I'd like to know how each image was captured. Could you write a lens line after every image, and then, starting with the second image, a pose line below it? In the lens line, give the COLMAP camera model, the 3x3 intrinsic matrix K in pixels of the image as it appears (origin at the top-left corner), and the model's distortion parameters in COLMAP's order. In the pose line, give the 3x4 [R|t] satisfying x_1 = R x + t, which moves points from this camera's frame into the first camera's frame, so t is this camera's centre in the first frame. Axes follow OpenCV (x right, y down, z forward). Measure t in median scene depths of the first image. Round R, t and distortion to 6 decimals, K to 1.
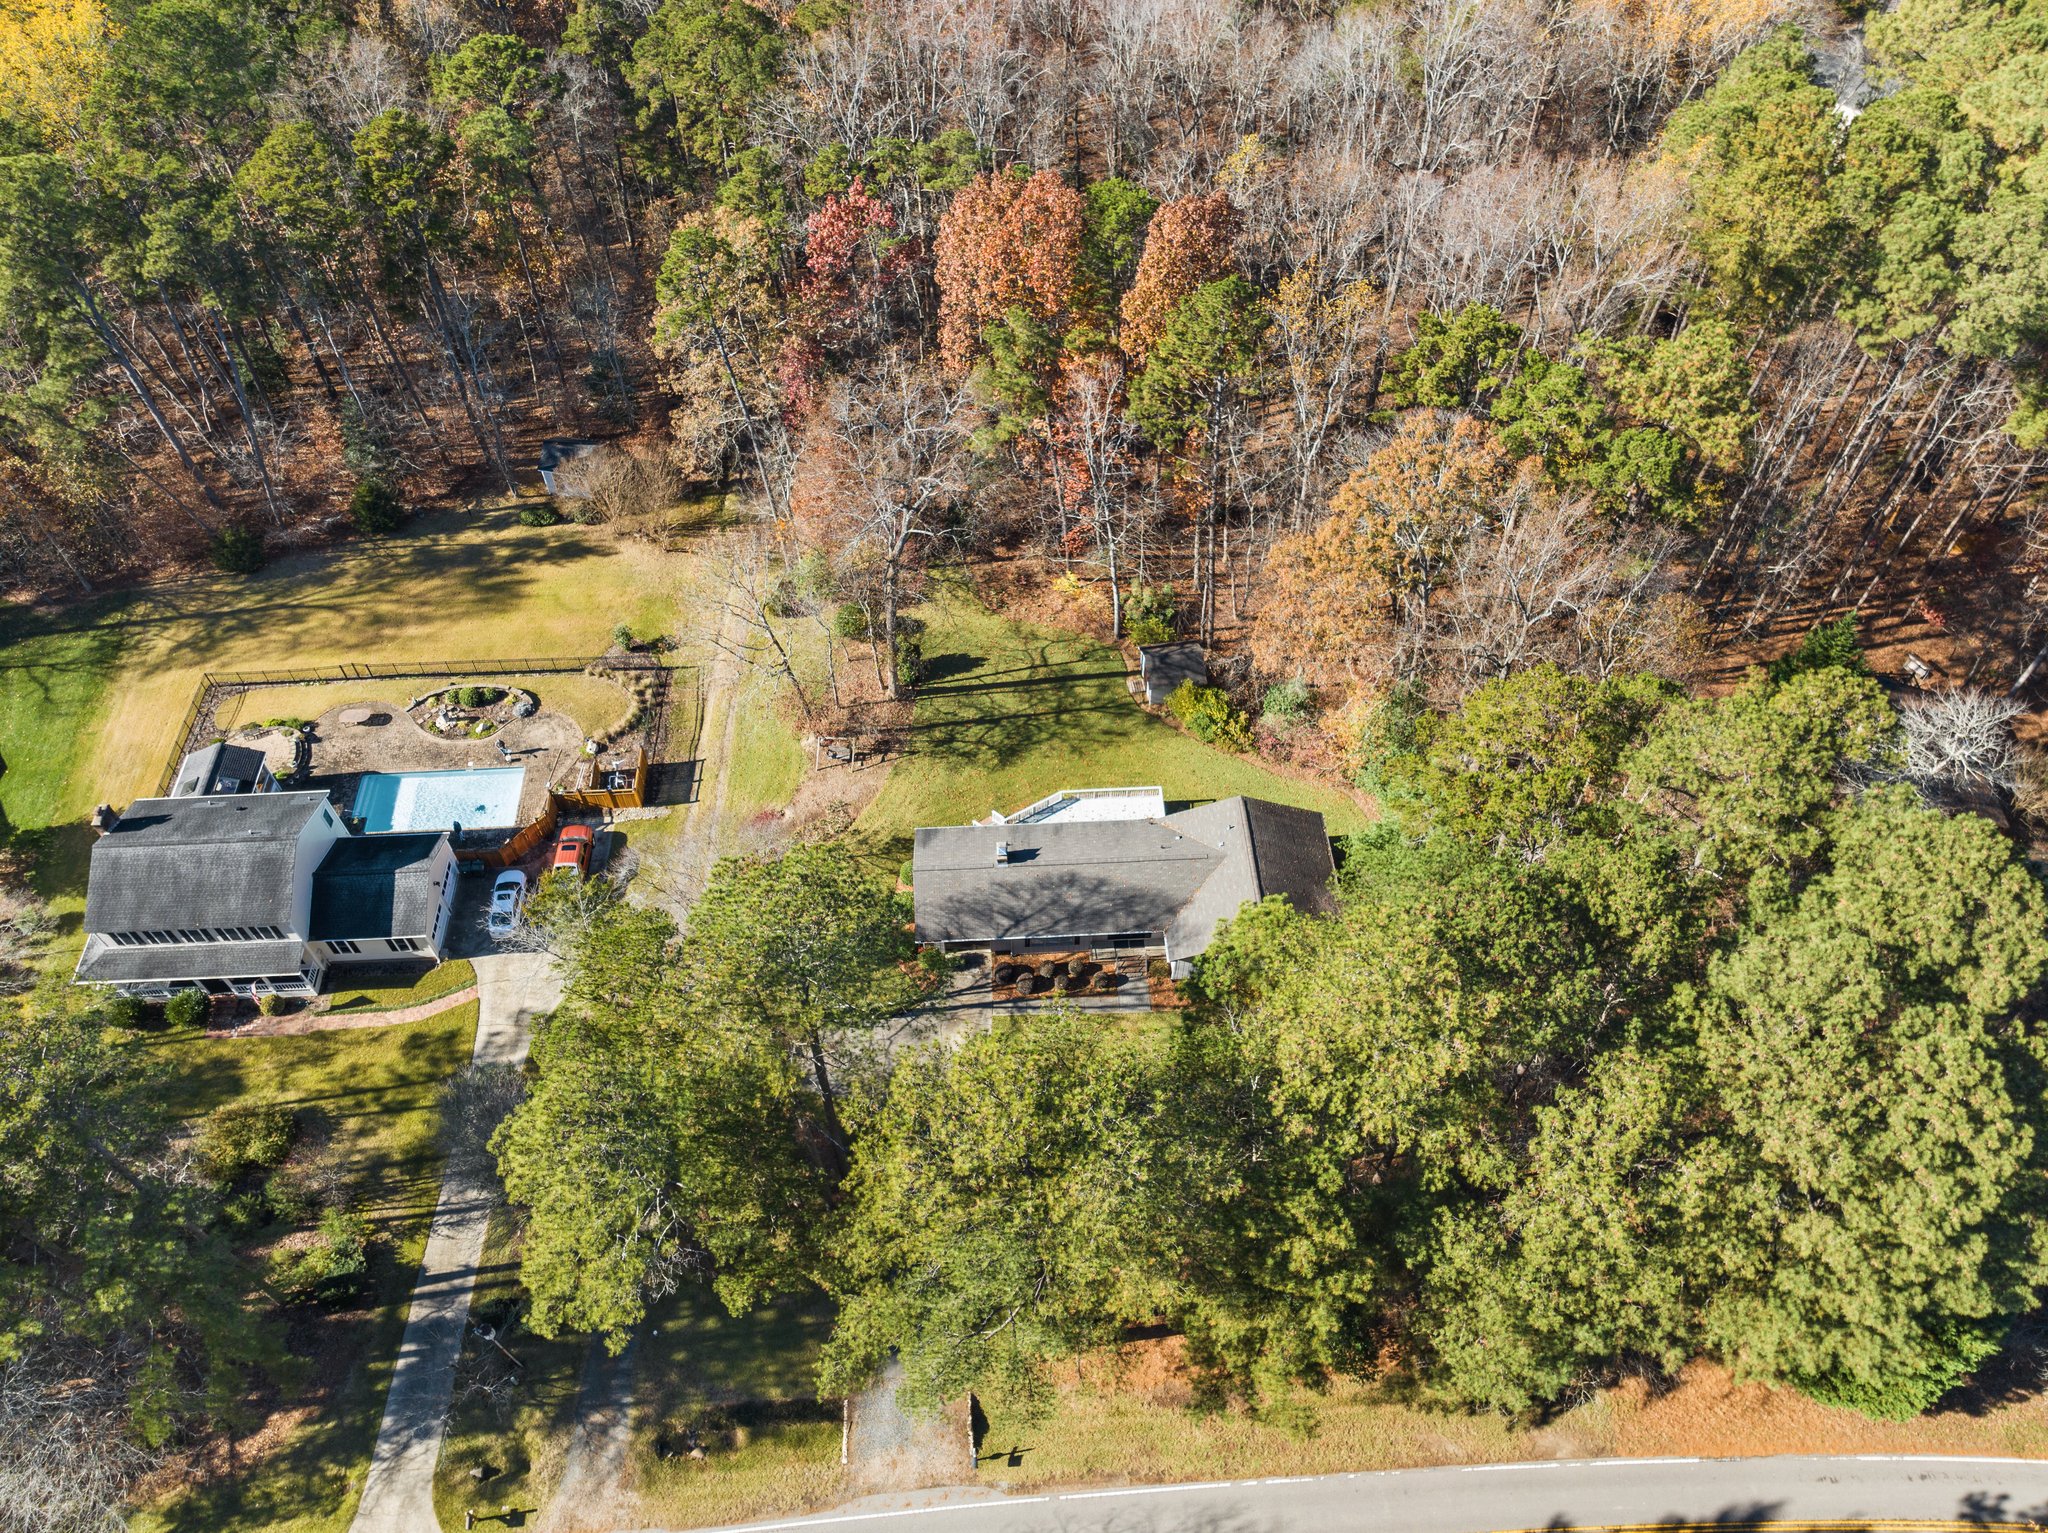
lens RADIAL K [[1445.6, 0, 1024.0], [0, 1445.6, 766.5], [0, 0, 1]] dist [0.010175, -0.000423]
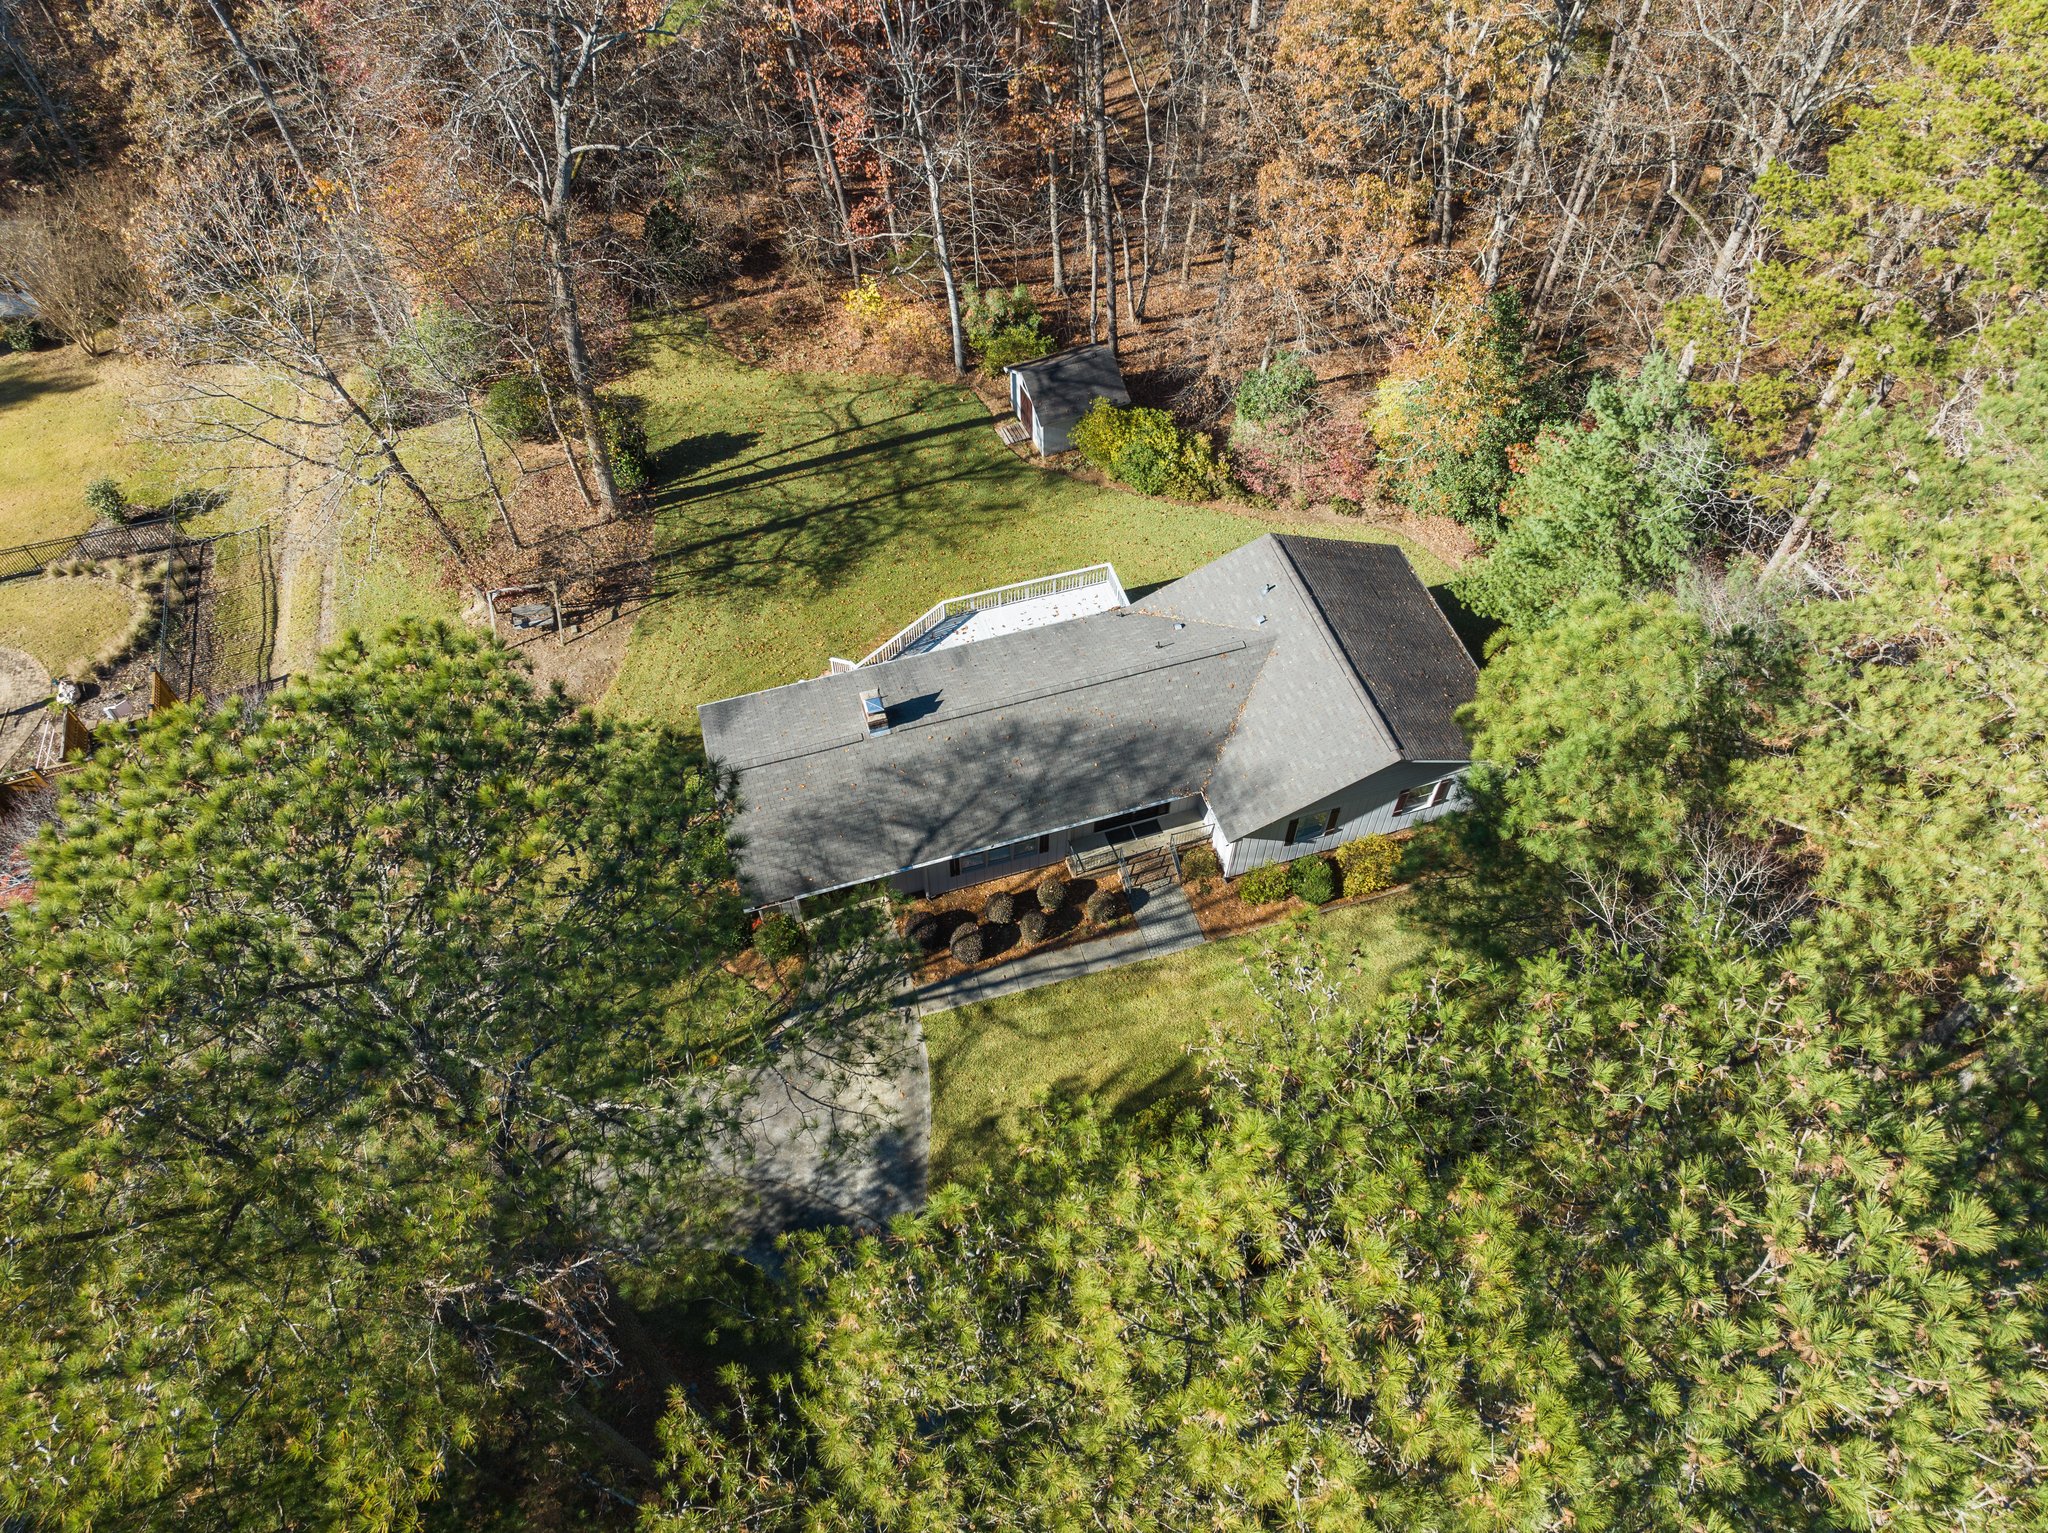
lens RADIAL K [[1466.9, 0, 1024.0], [0, 1466.9, 766.5], [0, 0, 1]] dist [-0.027350, -0.002936]
pose [[0.968194, -0.199379, 0.151157, -0.041132], [0.195306, 0.979865, 0.041481, 0.059833], [-0.156383, -0.010640, 0.987639, 0.408949]]
